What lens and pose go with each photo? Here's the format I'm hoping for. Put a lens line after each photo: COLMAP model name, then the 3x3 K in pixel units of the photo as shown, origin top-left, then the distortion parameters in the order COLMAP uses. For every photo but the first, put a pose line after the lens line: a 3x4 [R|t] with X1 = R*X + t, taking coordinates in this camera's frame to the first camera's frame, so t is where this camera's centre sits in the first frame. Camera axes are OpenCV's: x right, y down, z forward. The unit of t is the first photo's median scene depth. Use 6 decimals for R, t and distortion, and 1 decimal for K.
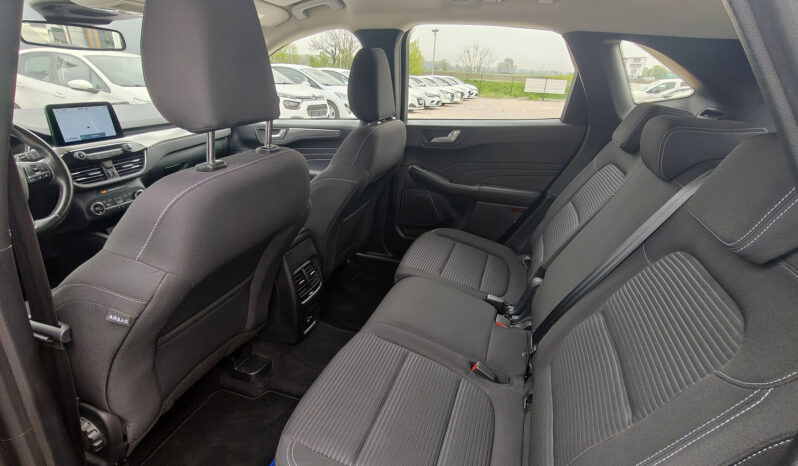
lens RADIAL K [[379.8, 0, 416.2], [0, 379.8, 241.7], [0, 0, 1]] dist [0.000828, 0.000254]
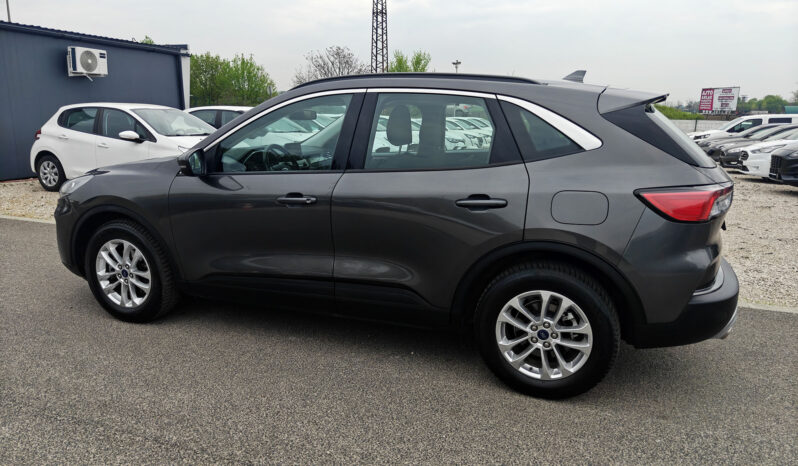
lens RADIAL K [[558.9, 0, 399.0], [0, 558.9, 233.0], [0, 0, 1]] dist [0.008204, 0.000901]
pose [[0.998283, -0.011095, -0.057513, -0.038587], [-0.001035, 0.978404, -0.206698, 0.182828], [0.058564, 0.206403, 0.976713, -0.442948]]
